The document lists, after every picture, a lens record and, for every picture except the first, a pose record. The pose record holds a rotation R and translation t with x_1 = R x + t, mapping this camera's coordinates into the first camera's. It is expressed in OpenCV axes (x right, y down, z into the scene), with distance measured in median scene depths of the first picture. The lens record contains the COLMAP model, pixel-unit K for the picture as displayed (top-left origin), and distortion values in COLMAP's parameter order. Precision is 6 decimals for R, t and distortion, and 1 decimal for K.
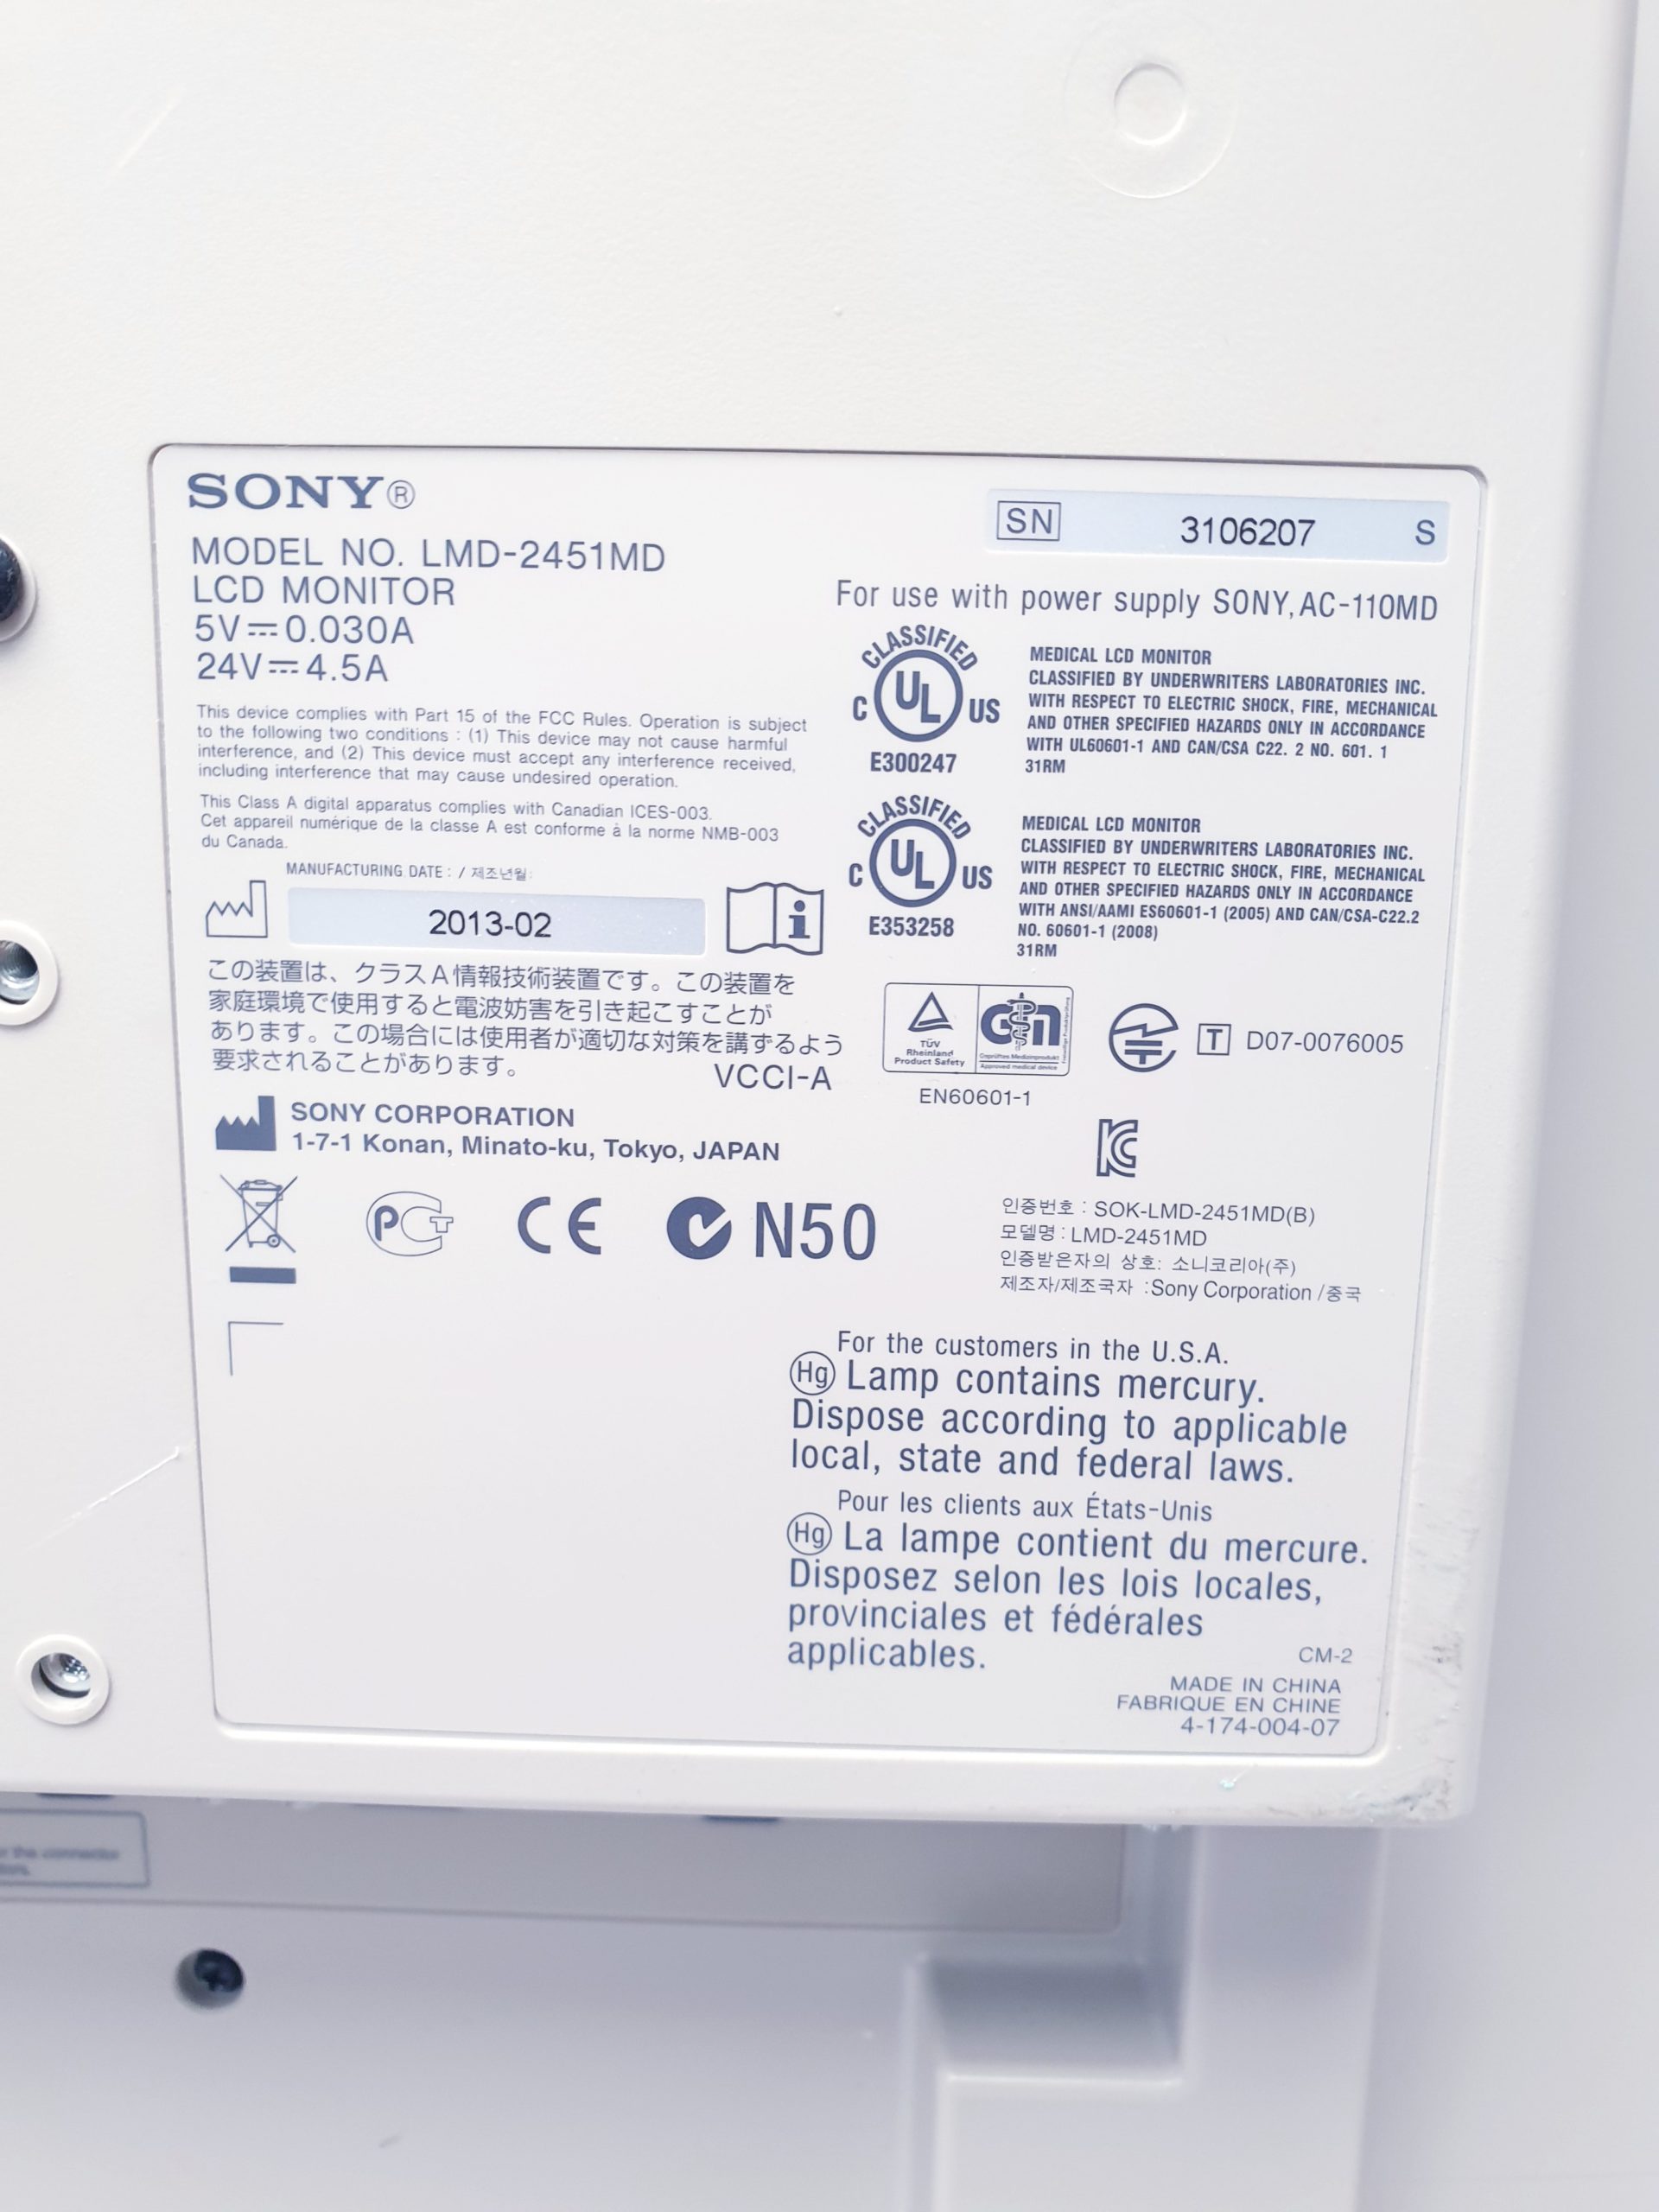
lens RADIAL K [[1595.5, 0, 829.5], [0, 1595.5, 1106.0], [0, 0, 1]] dist [-0.006361, 0.007315]
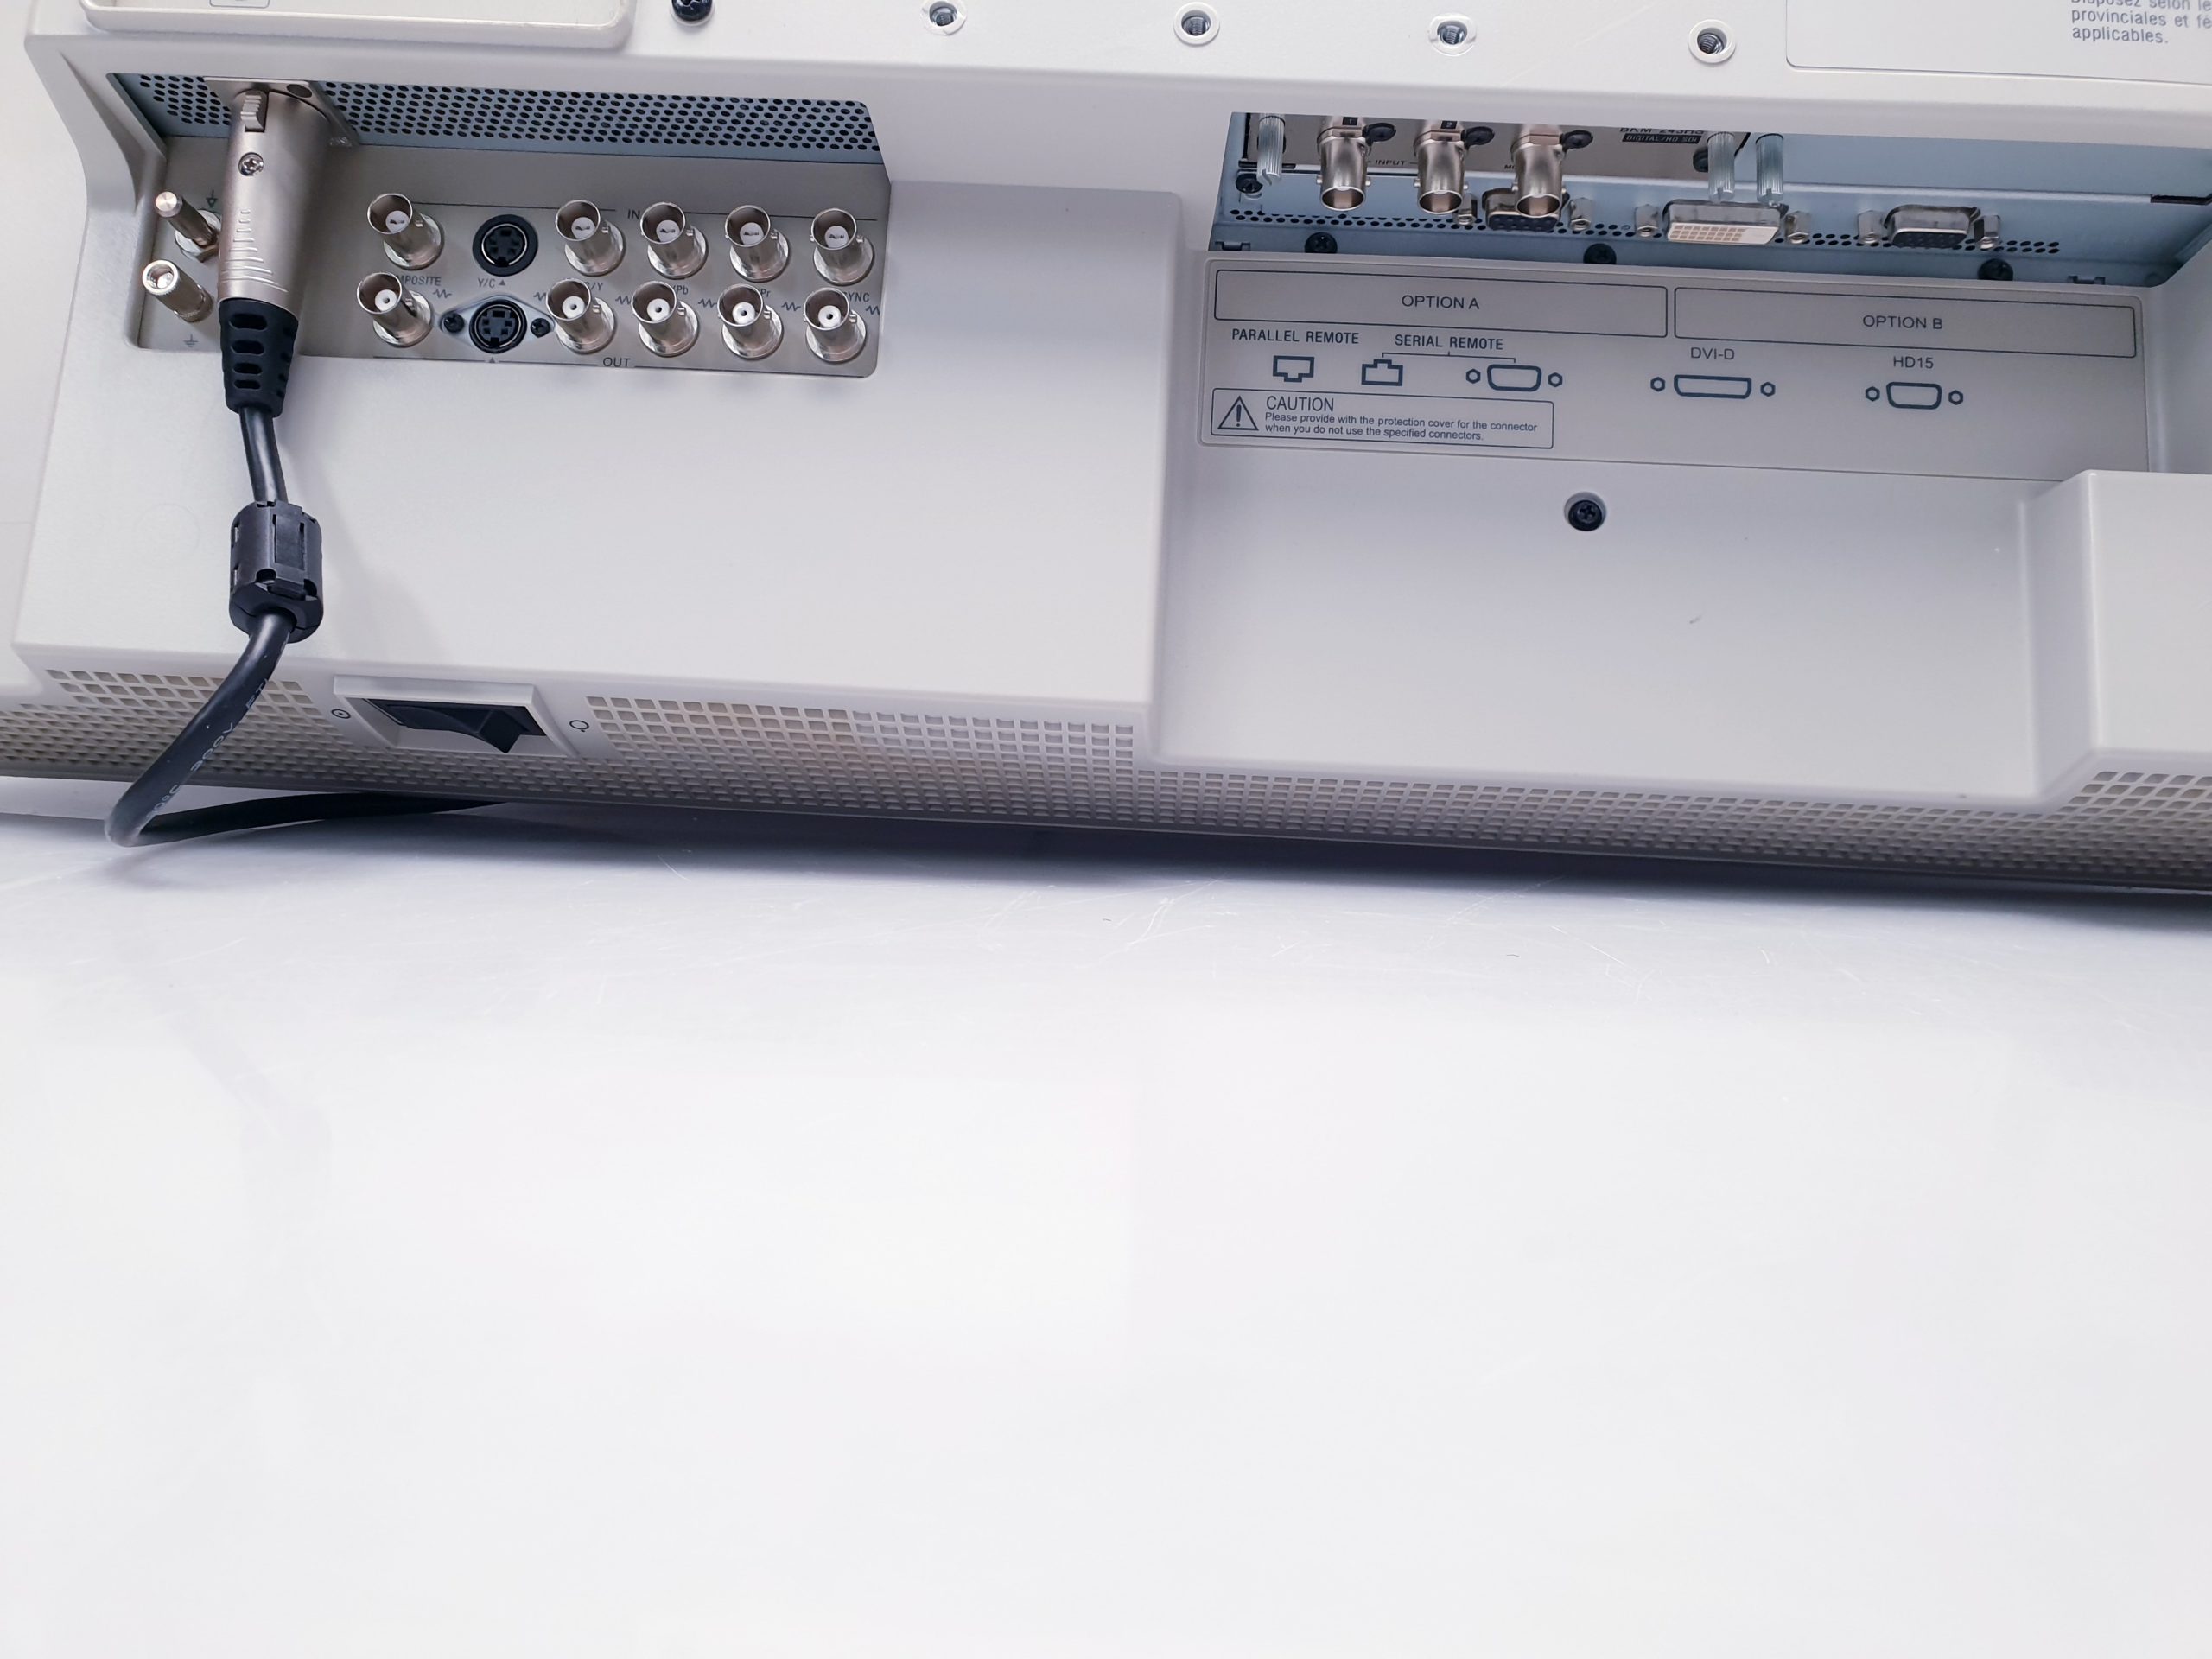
lens RADIAL K [[1595.5, 0, 1106.0], [0, 1595.5, 829.5], [0, 0, 1]] dist [-0.006361, 0.007315]
pose [[0.999531, 0.027467, -0.013536, -1.240448], [-0.030406, 0.942605, -0.332524, 2.067050], [0.003626, 0.332779, 0.942998, -0.633655]]
